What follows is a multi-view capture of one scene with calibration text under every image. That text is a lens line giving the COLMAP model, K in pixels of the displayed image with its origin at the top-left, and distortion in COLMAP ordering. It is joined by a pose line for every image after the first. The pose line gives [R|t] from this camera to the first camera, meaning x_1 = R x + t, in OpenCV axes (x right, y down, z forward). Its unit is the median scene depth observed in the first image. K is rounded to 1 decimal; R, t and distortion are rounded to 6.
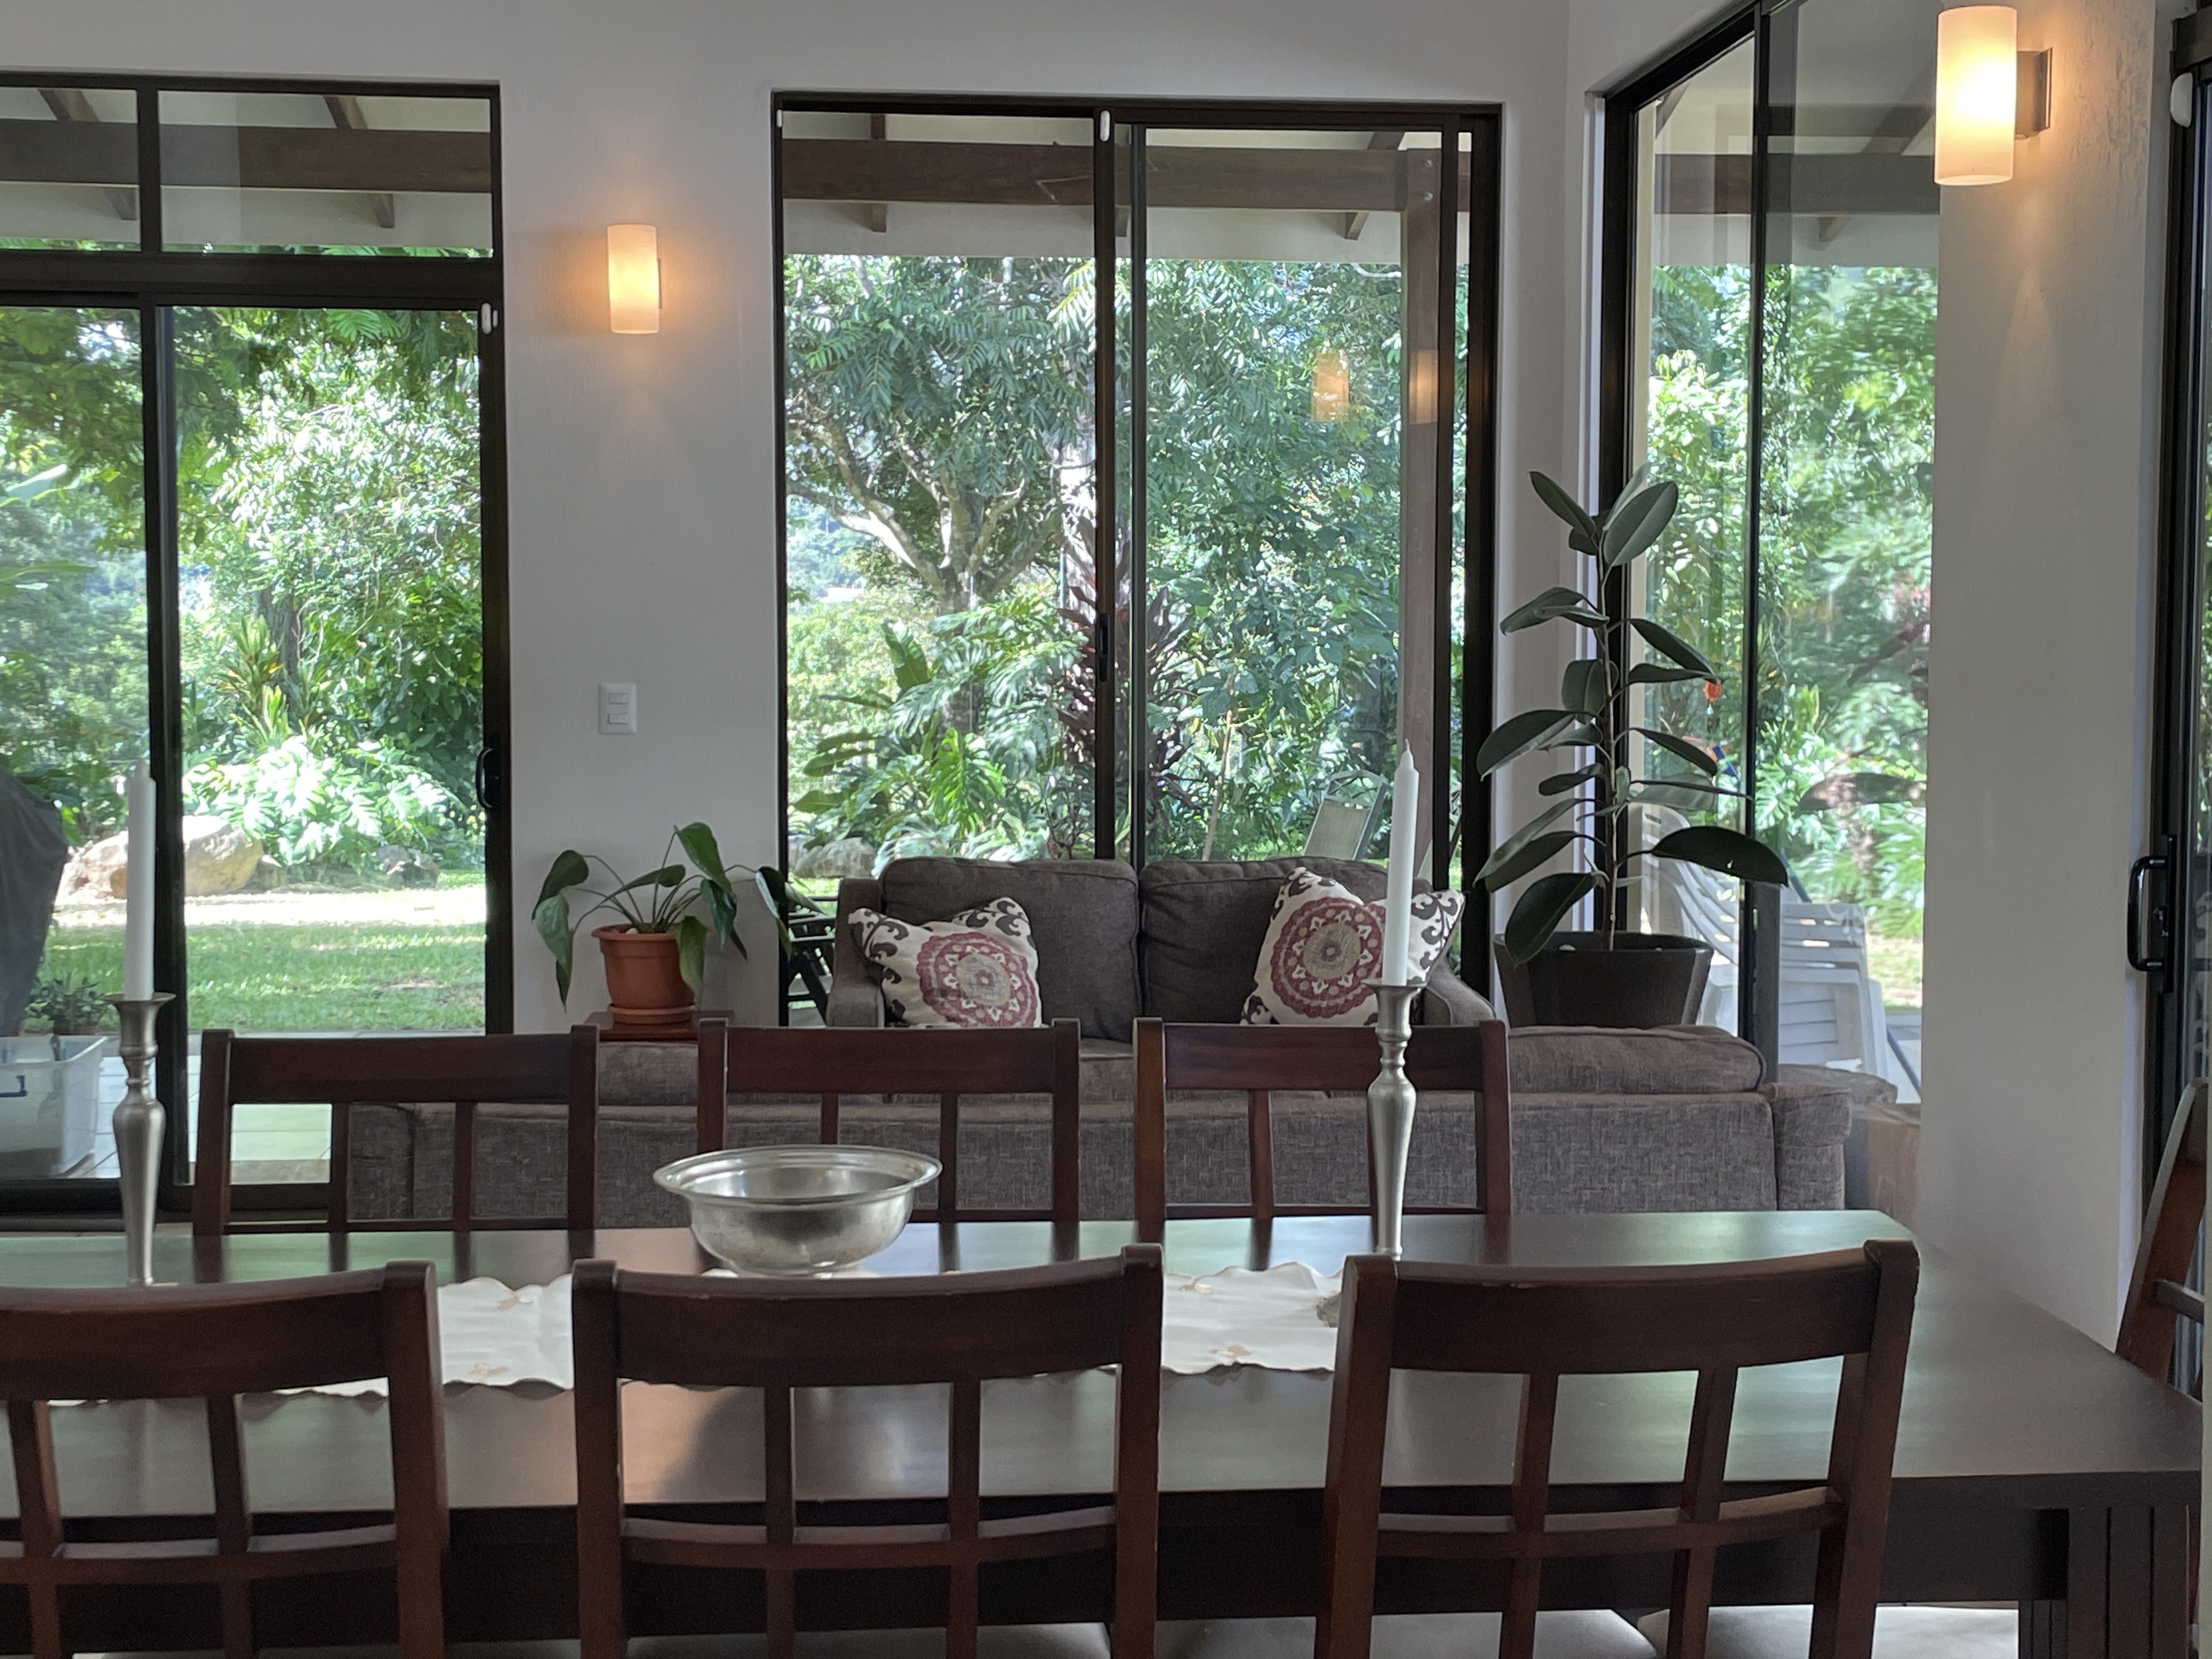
lens RADIAL K [[2982.4, 0, 1116.3], [0, 2982.4, 831.1], [0, 0, 1]] dist [0.040714, 0.000000]
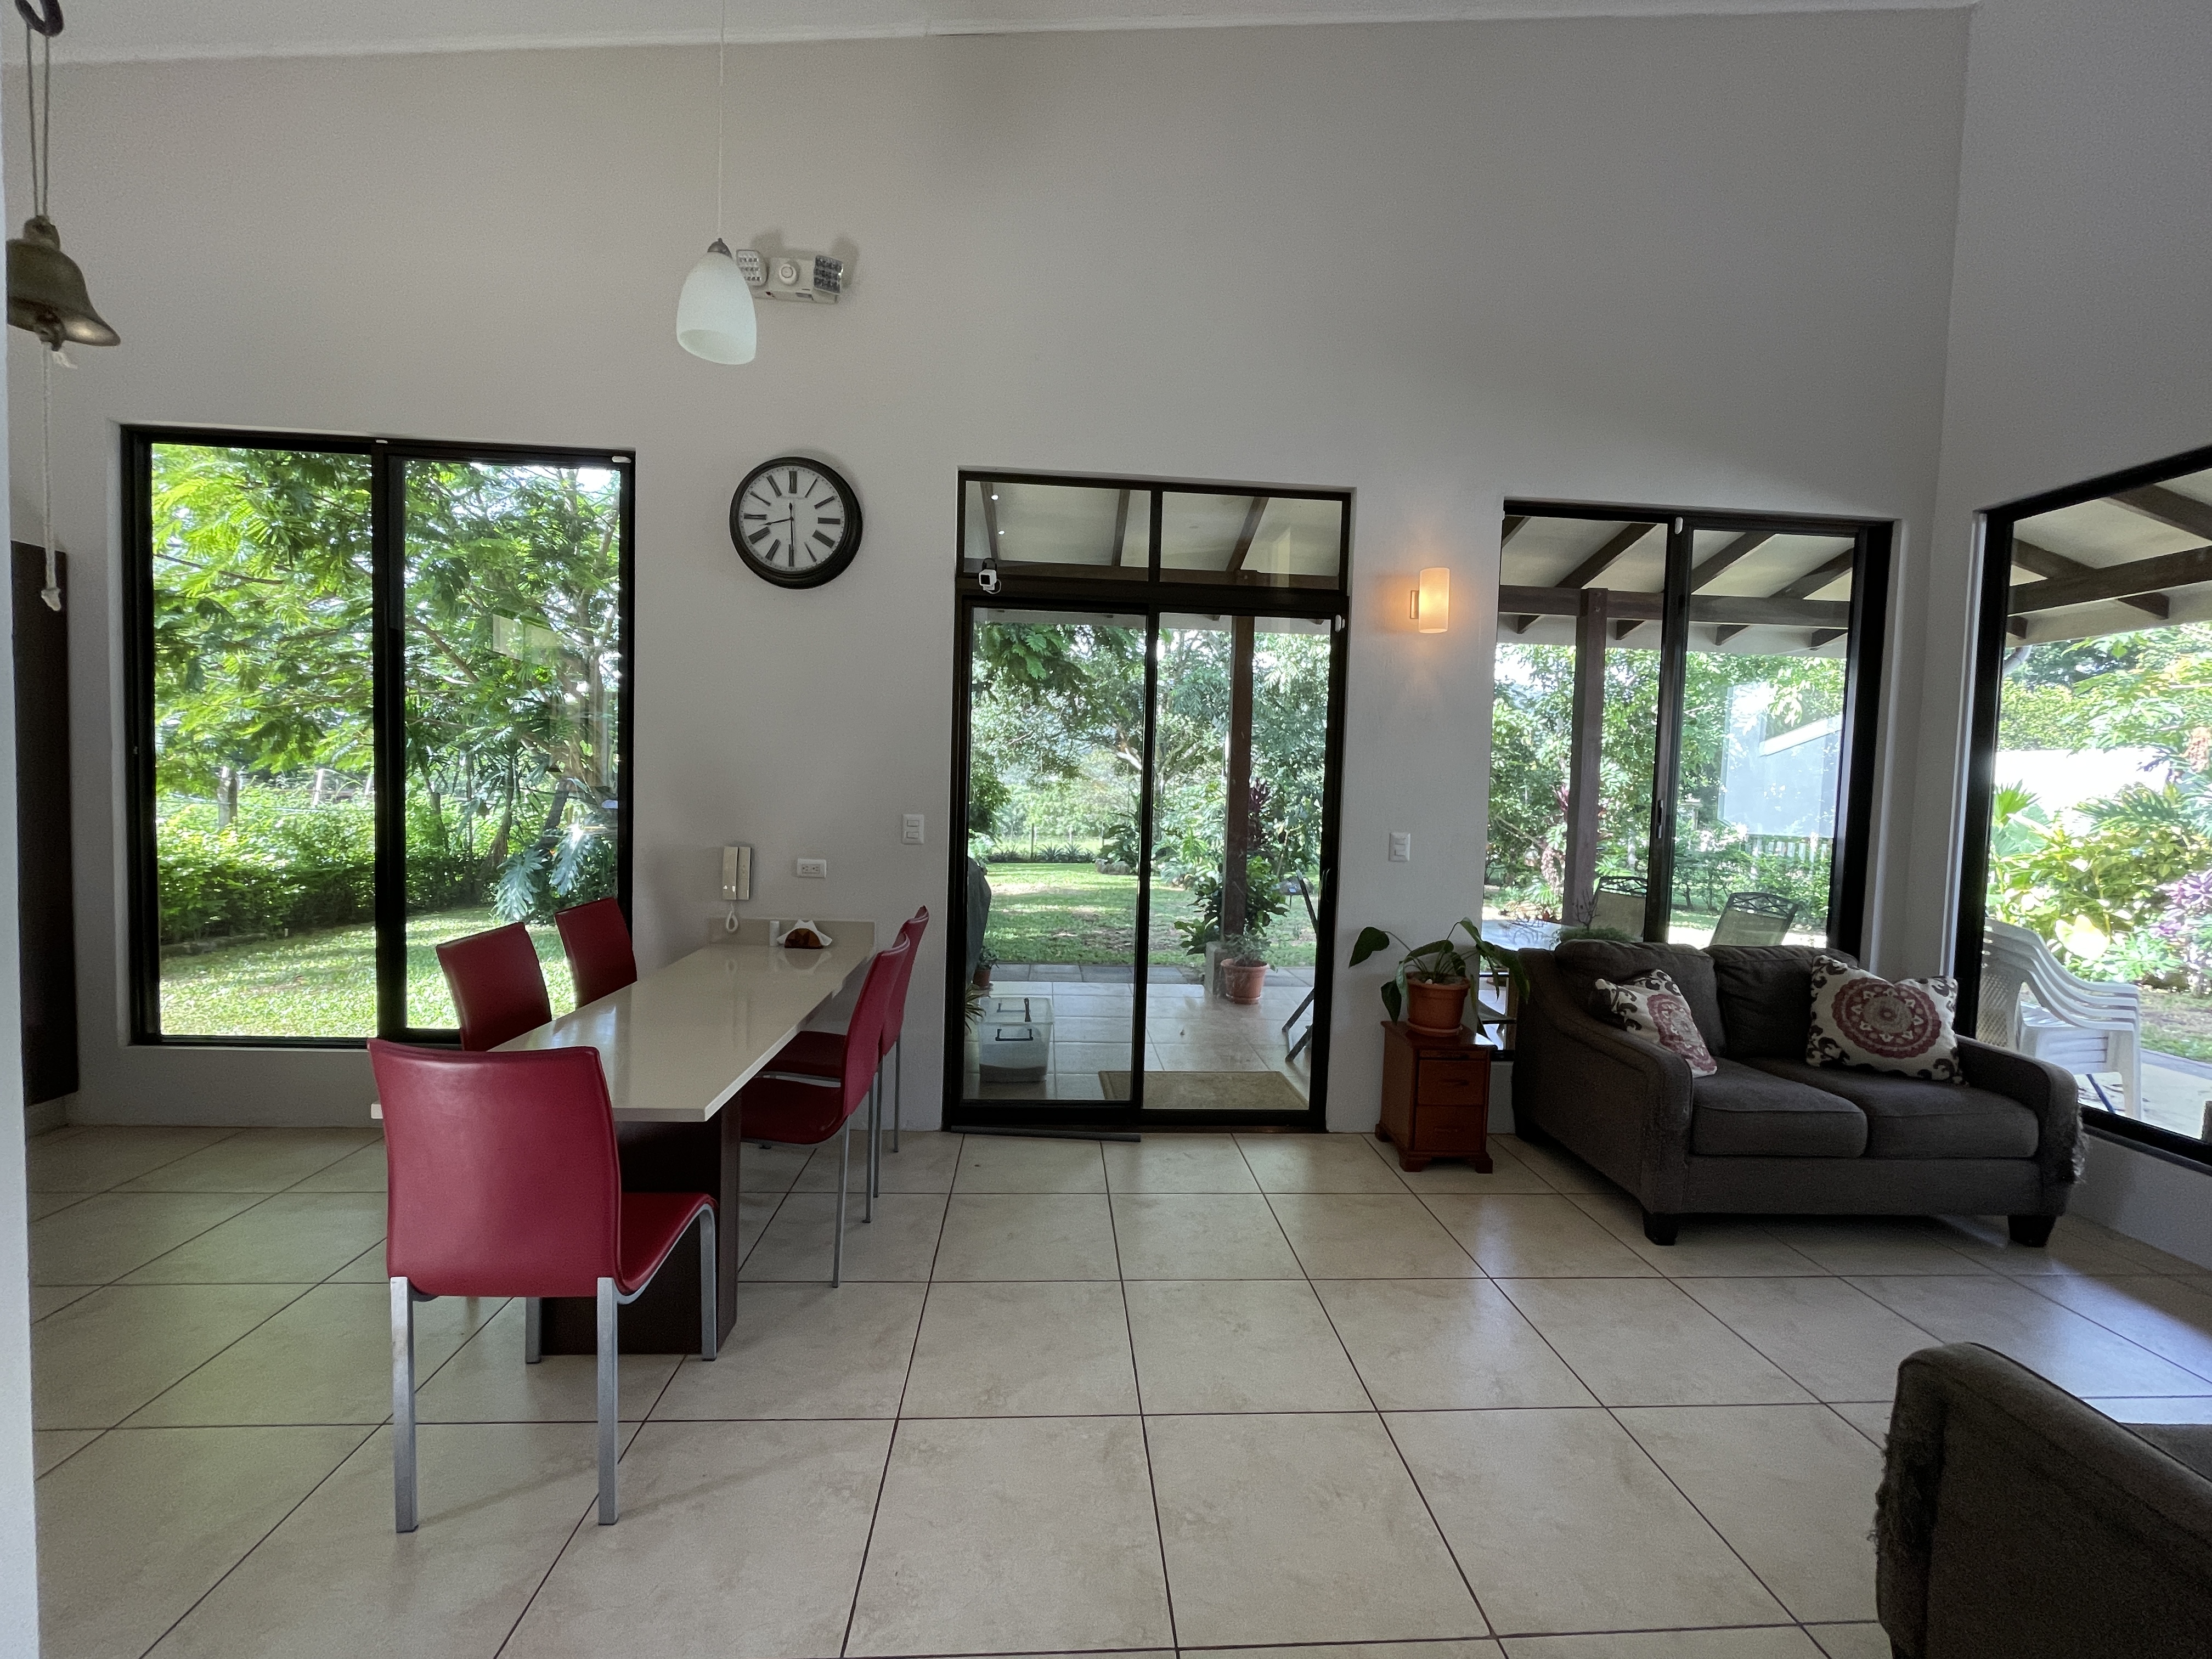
lens RADIAL K [[907.8, 0, 1106.7], [0, 907.8, 827.4], [0, 0, 1]] dist [-0.004197, 0.000053]
pose [[0.998717, 0.030076, -0.040739, -0.321338], [-0.031150, 0.999177, -0.025981, -0.033930], [0.039924, 0.027217, 0.998832, 0.467238]]
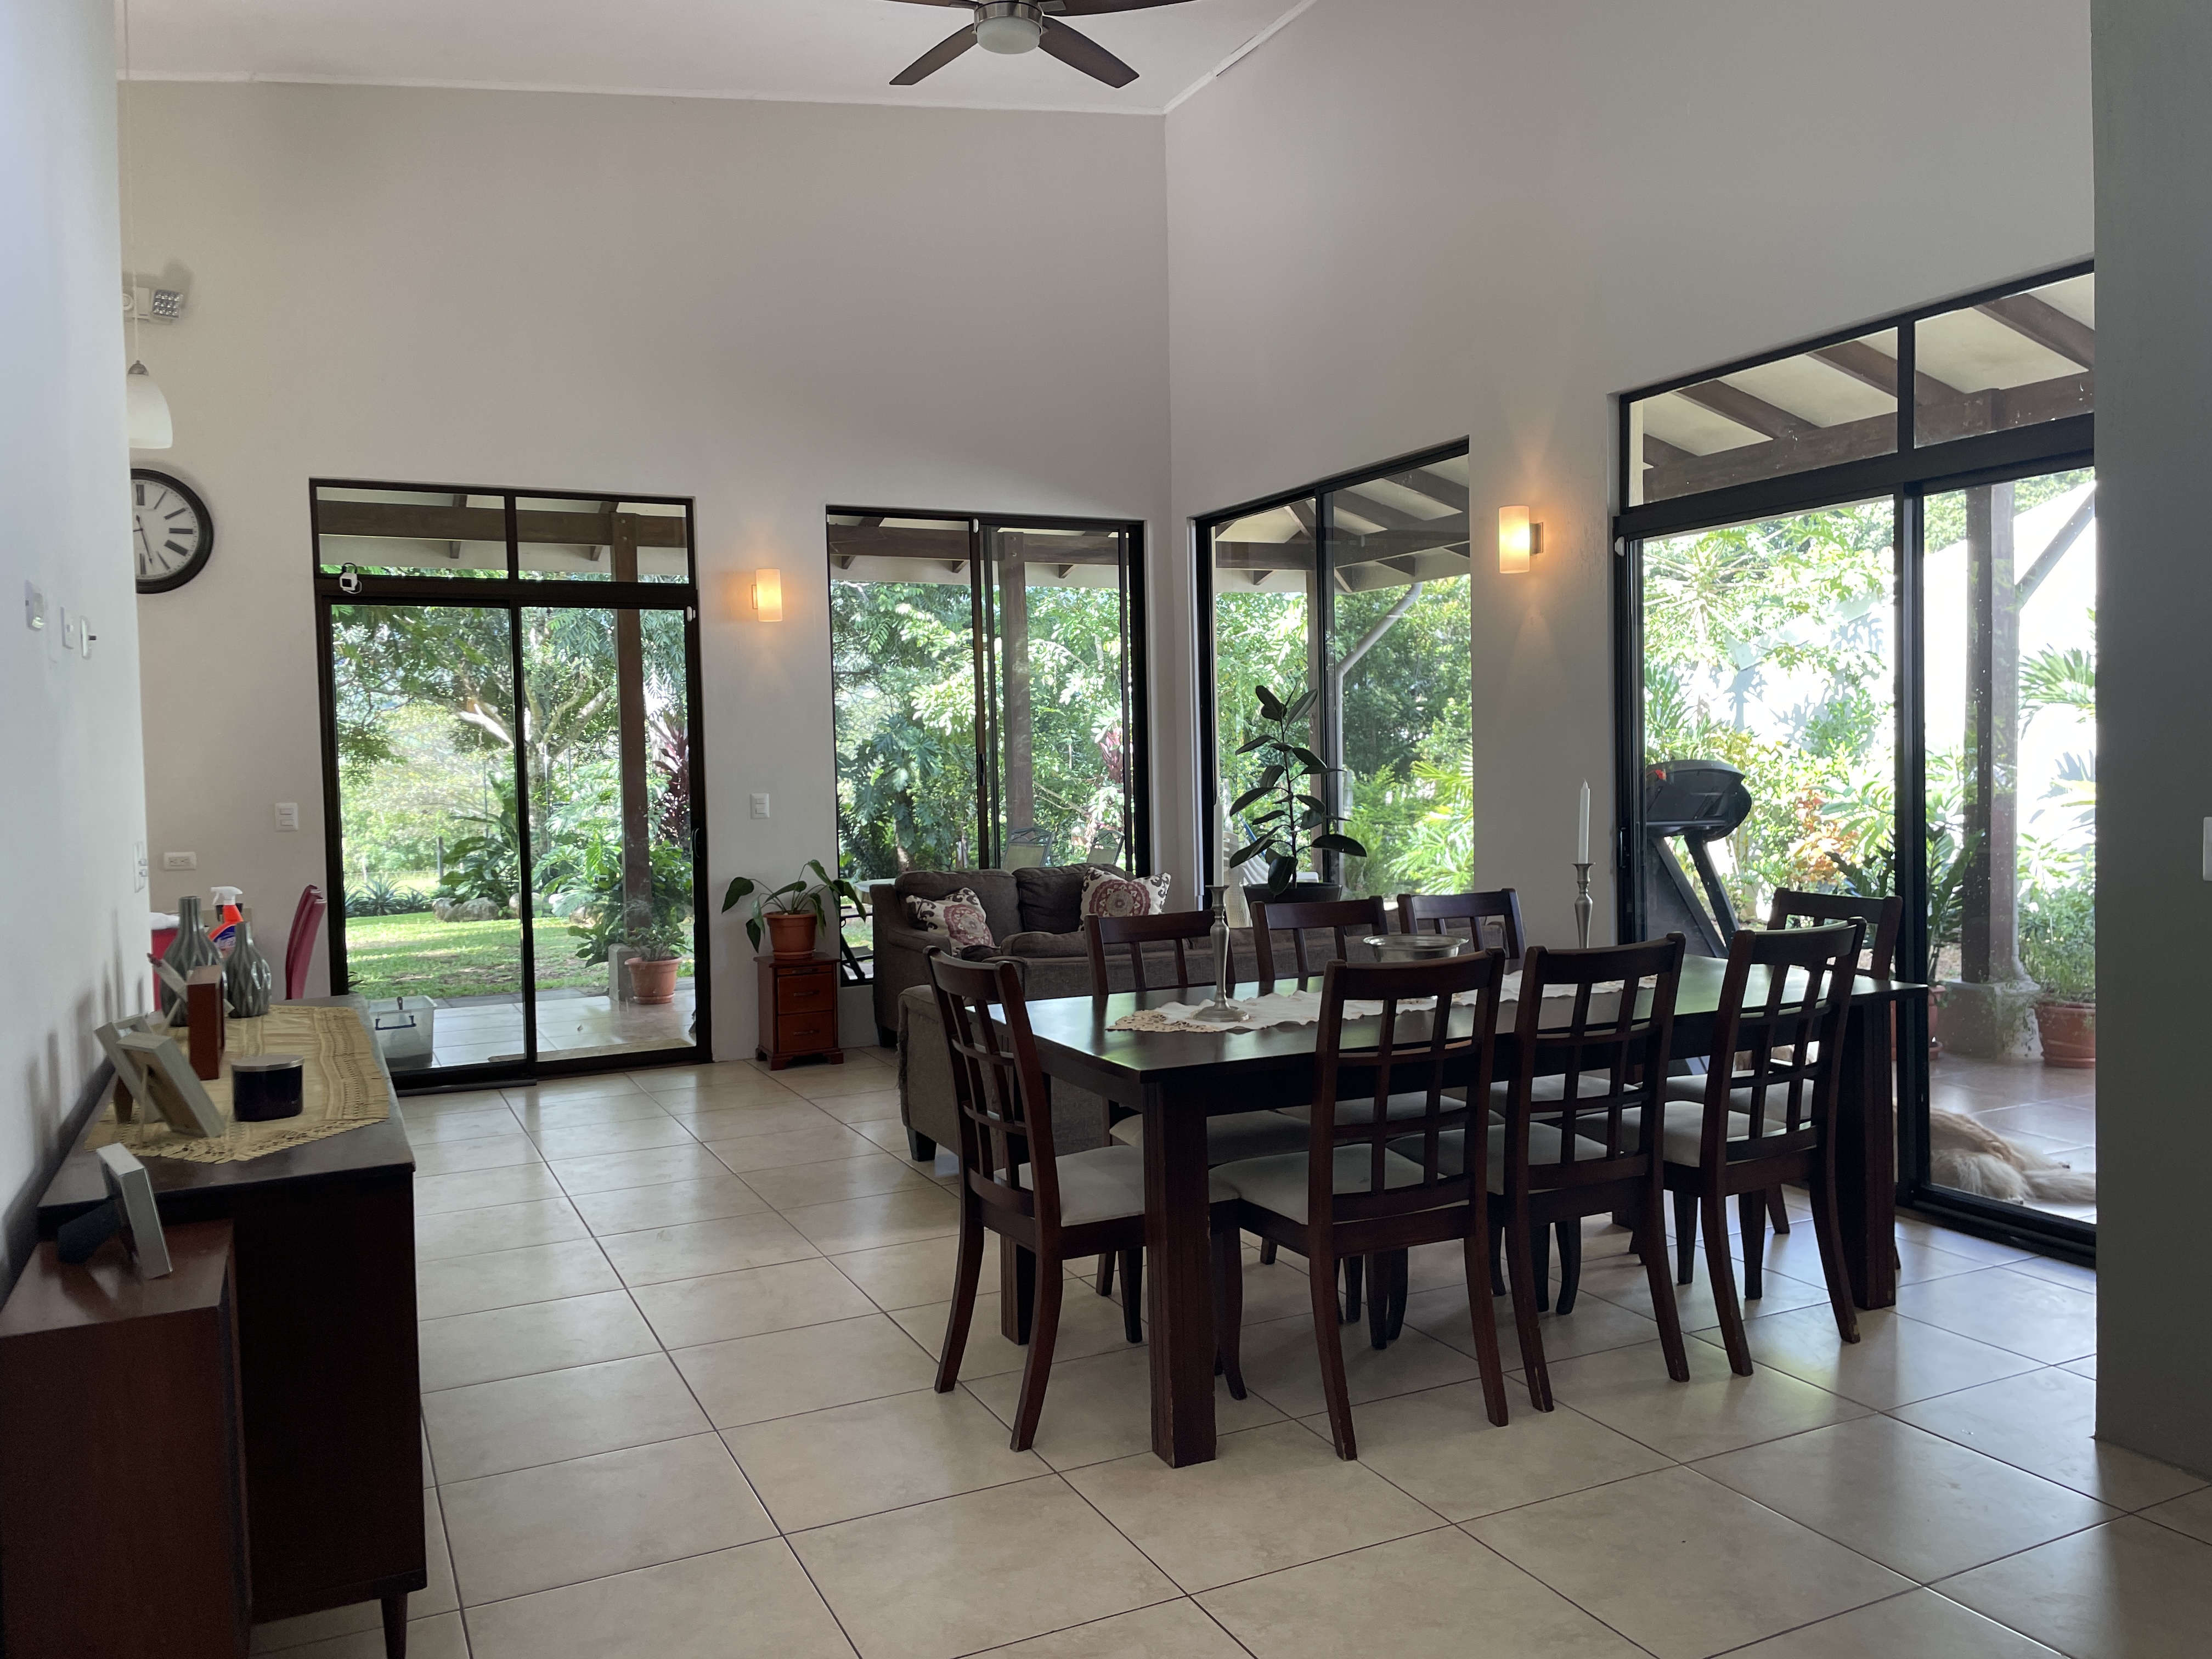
lens RADIAL K [[1630.2, 0, 1128.4], [0, 1630.2, 819.0], [0, 0, 1]] dist [0.030282, -0.011072]
pose [[0.936036, -0.038091, 0.349838, -0.324199], [0.050978, 0.998316, -0.027698, 0.011211], [-0.348193, 0.043760, 0.936401, -0.120900]]
